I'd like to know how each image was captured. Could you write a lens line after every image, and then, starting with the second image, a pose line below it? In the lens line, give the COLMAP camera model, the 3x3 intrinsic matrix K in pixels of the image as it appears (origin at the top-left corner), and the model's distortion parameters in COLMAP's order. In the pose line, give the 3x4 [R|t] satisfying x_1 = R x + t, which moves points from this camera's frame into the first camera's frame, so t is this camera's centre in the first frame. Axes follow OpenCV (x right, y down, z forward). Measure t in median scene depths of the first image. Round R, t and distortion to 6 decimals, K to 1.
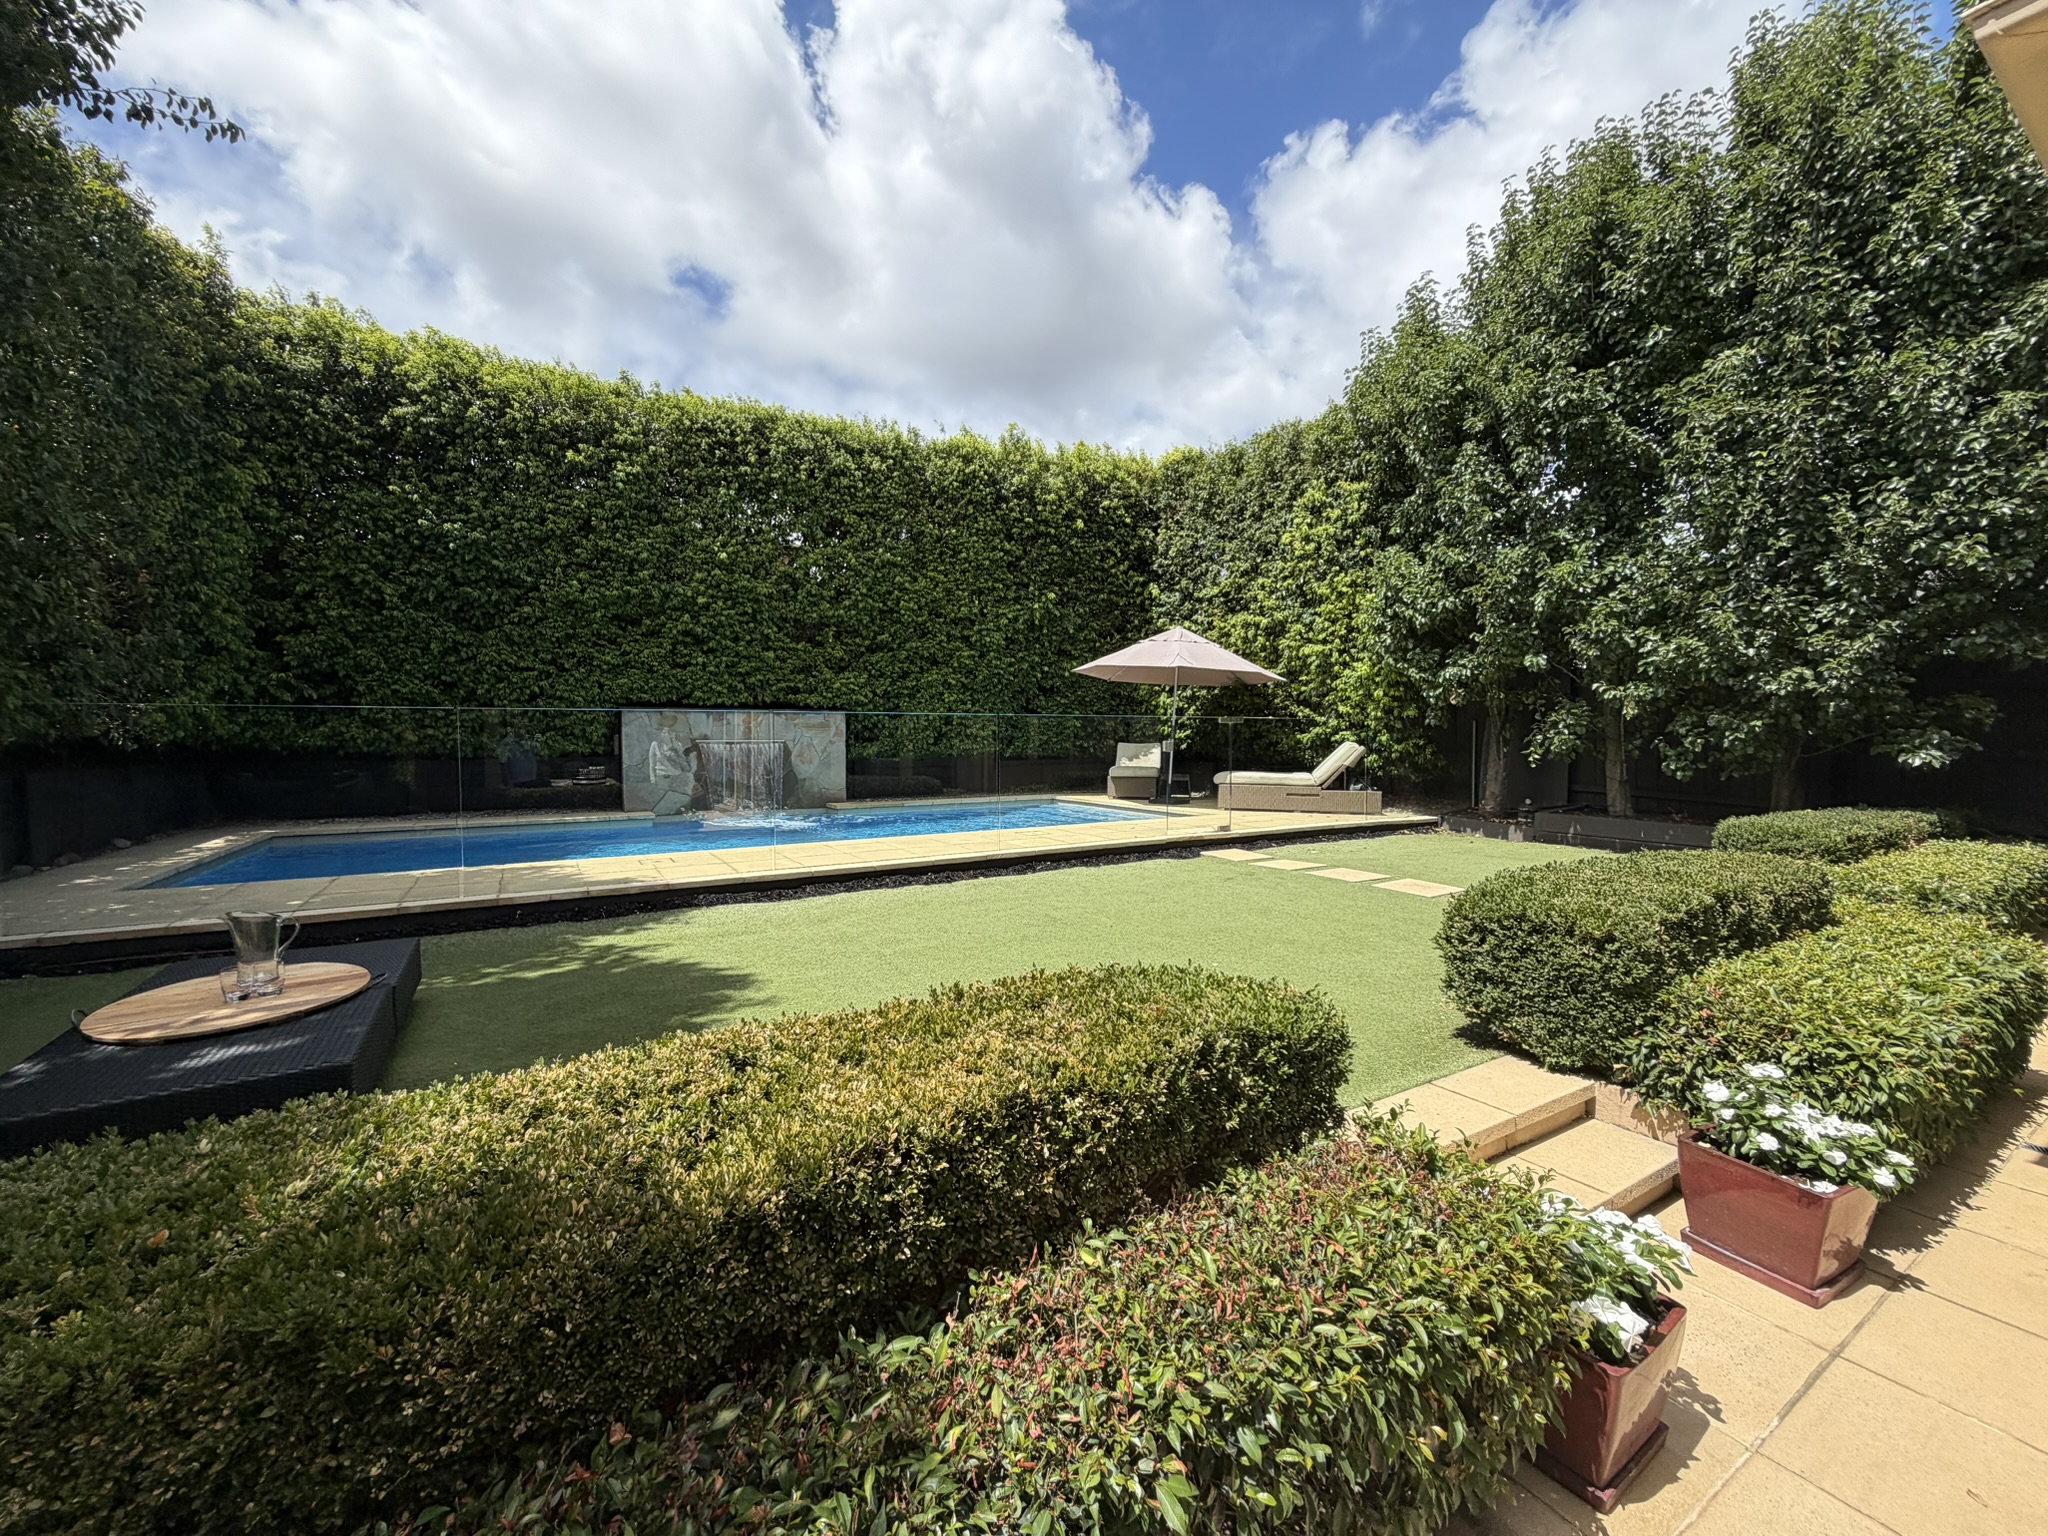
lens RADIAL K [[808.2, 0, 1024.7], [0, 808.2, 763.0], [0, 0, 1]] dist [-0.005821, -0.000433]
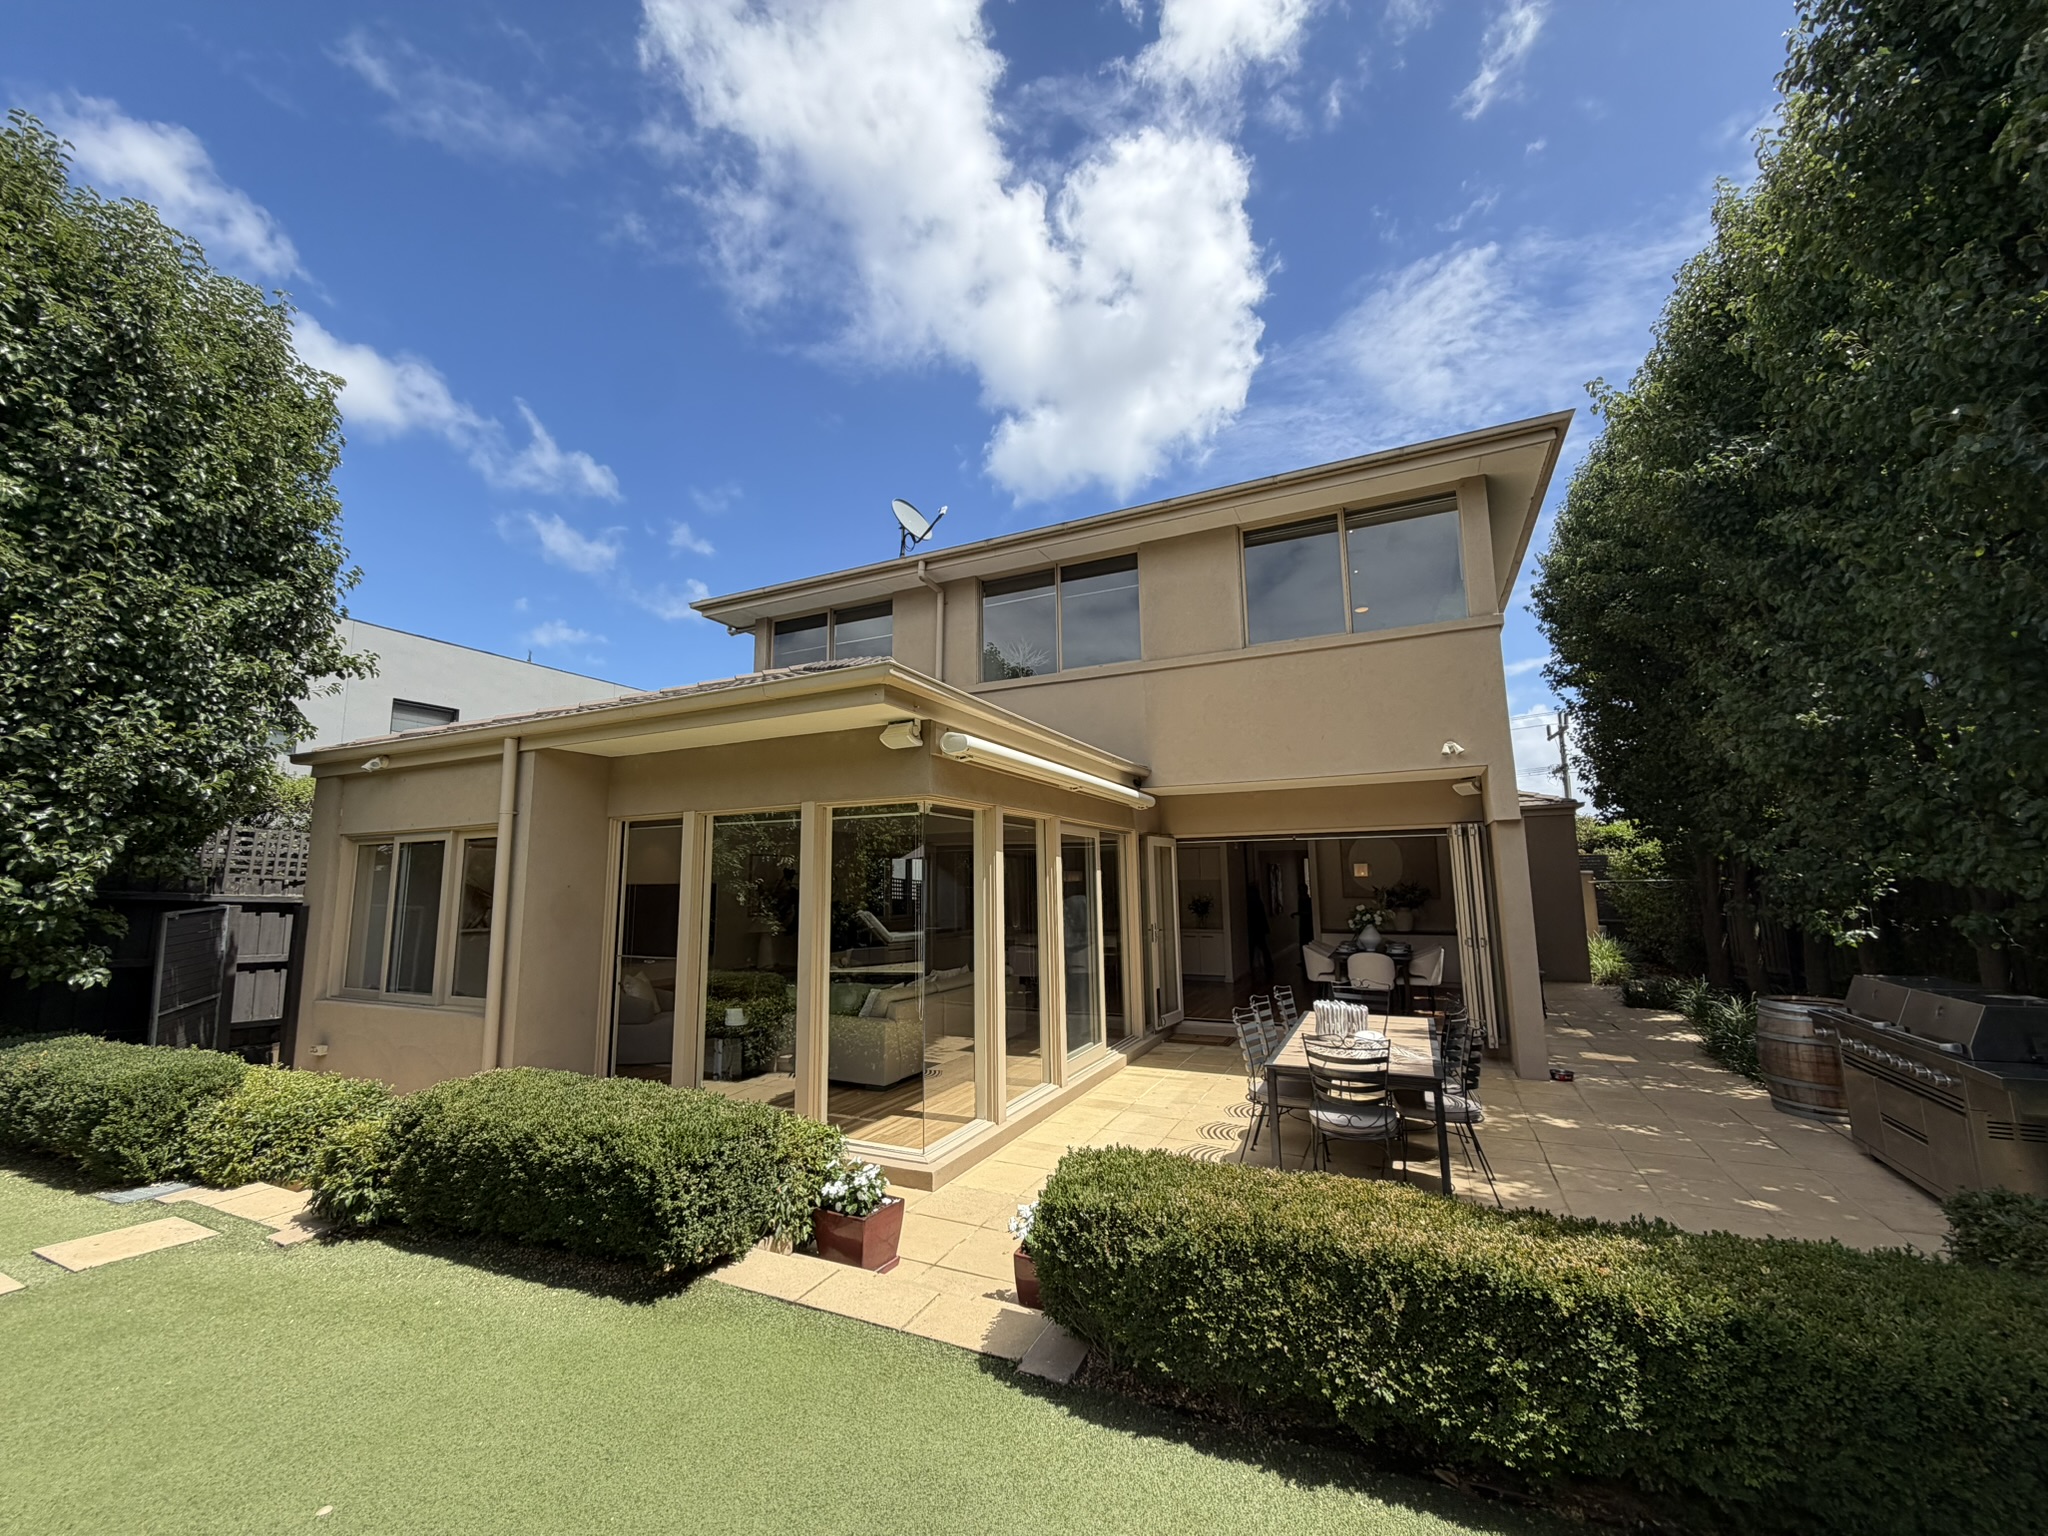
lens RADIAL K [[814.6, 0, 1014.6], [0, 814.6, 765.1], [0, 0, 1]] dist [0.000643, 0.000134]
pose [[-0.548996, 0.129609, 0.825715, -0.171816], [0.043591, 0.990999, -0.126571, -0.047311], [-0.834688, -0.033493, -0.549704, 0.325863]]
